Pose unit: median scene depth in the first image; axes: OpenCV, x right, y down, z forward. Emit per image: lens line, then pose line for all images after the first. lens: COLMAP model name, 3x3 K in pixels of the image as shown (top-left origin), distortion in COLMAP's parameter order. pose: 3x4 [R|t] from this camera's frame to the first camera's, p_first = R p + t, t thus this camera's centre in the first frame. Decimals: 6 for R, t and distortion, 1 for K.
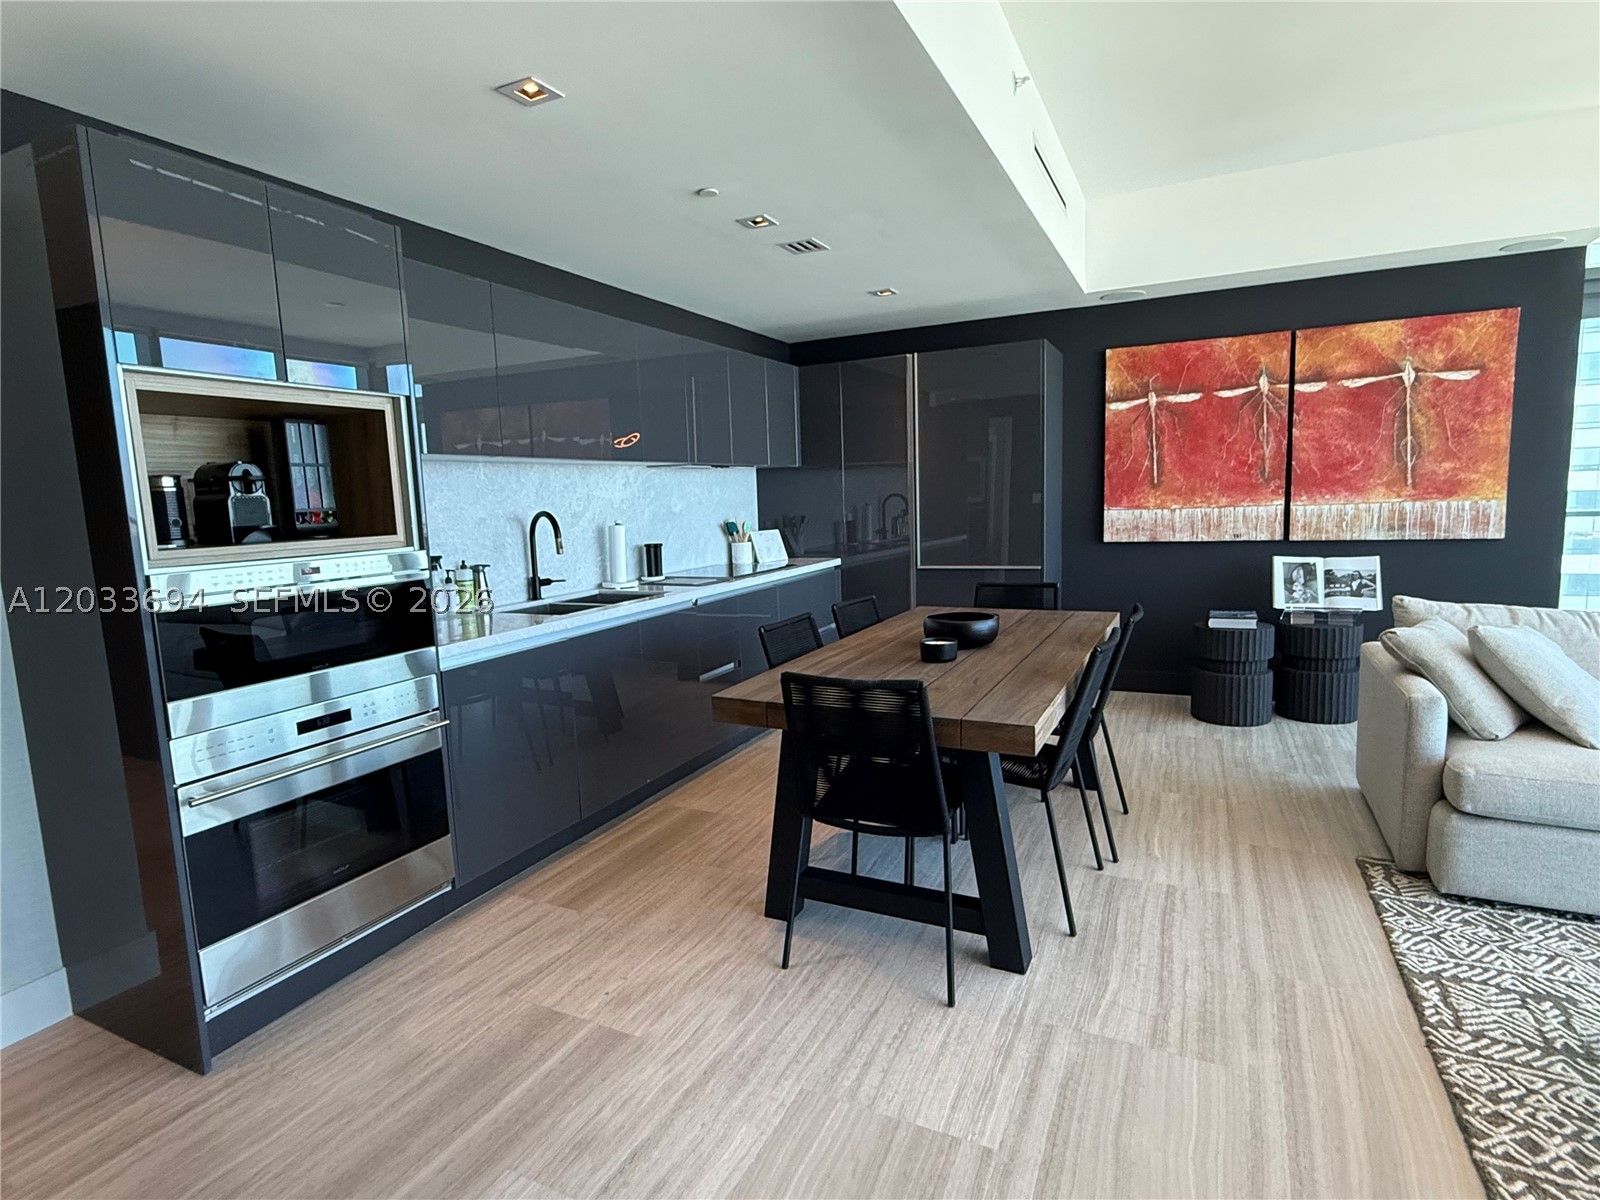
lens RADIAL K [[843.5, 0, 800.0], [0, 843.5, 600.0], [0, 0, 1]] dist [-0.005682, 0.000373]
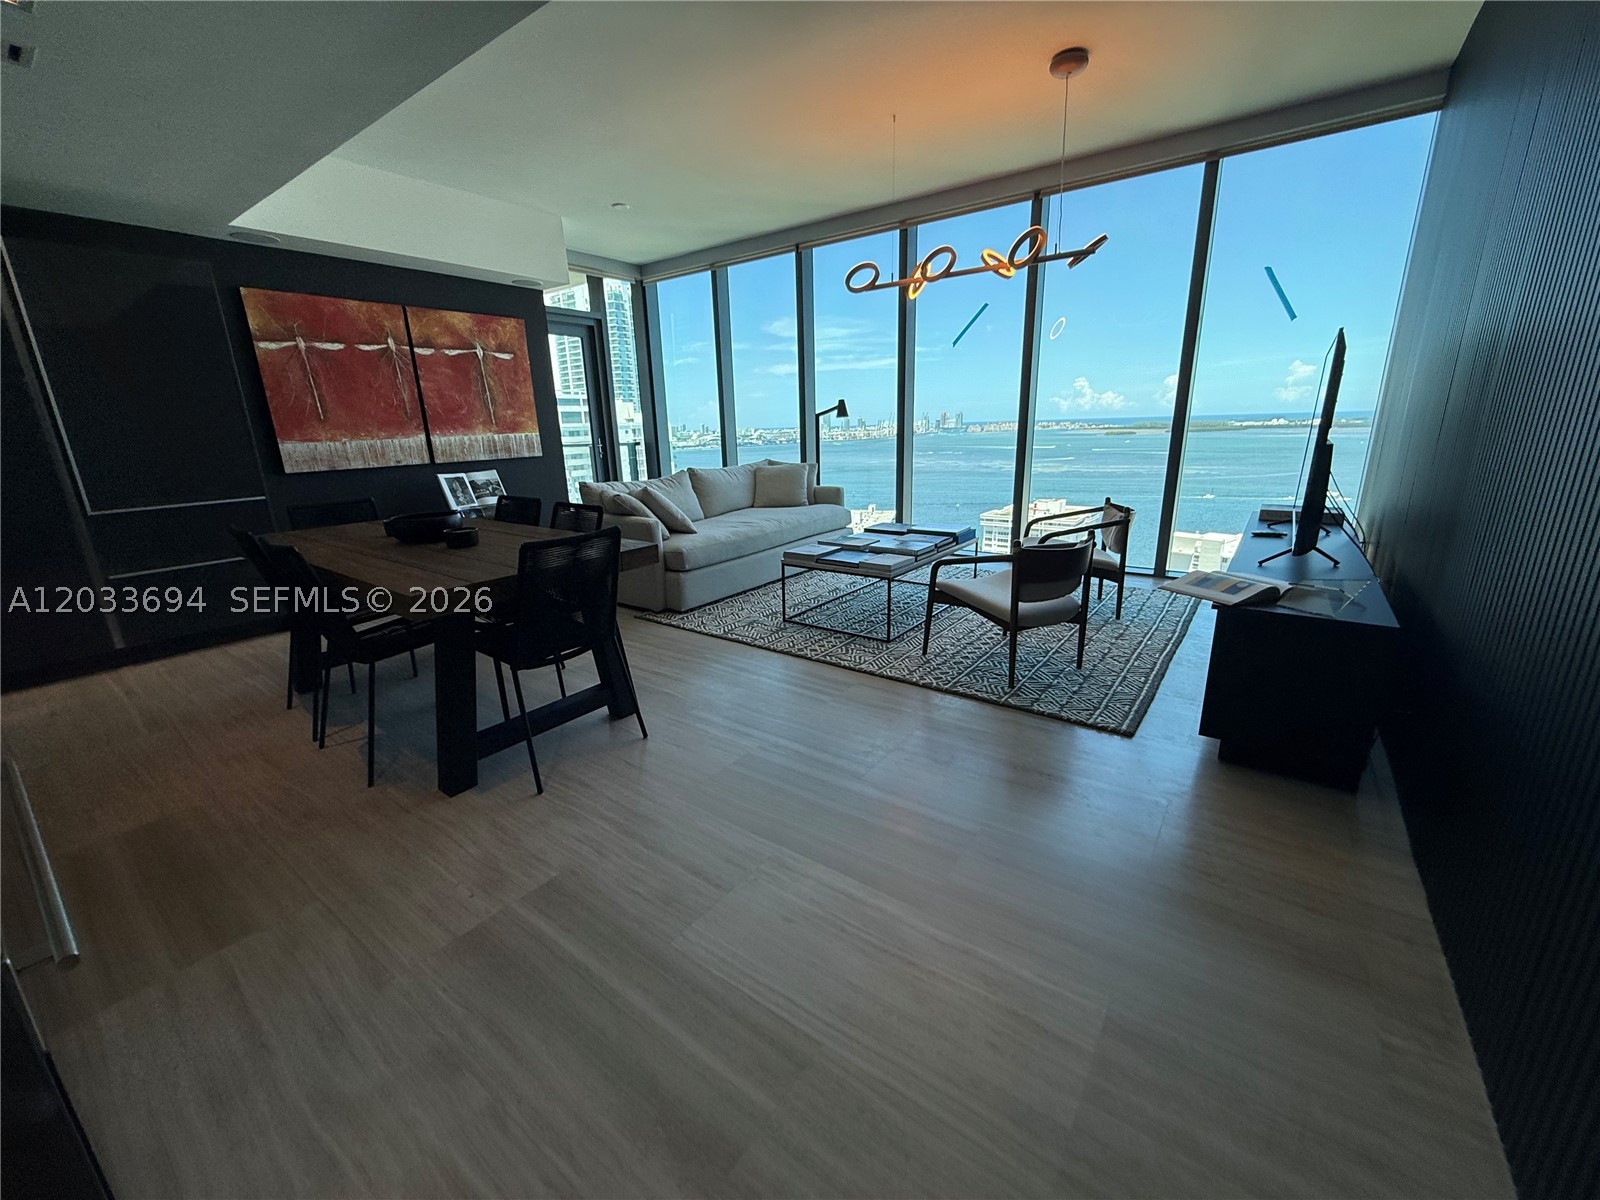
lens RADIAL K [[635.5, 0, 800.0], [0, 635.5, 600.0], [0, 0, 1]] dist [0.000154, 0.000002]
pose [[0.173349, -0.234947, 0.956426, -0.407742], [0.148683, 0.966241, 0.210409, 0.018372], [-0.973572, 0.105730, 0.202430, 0.228155]]
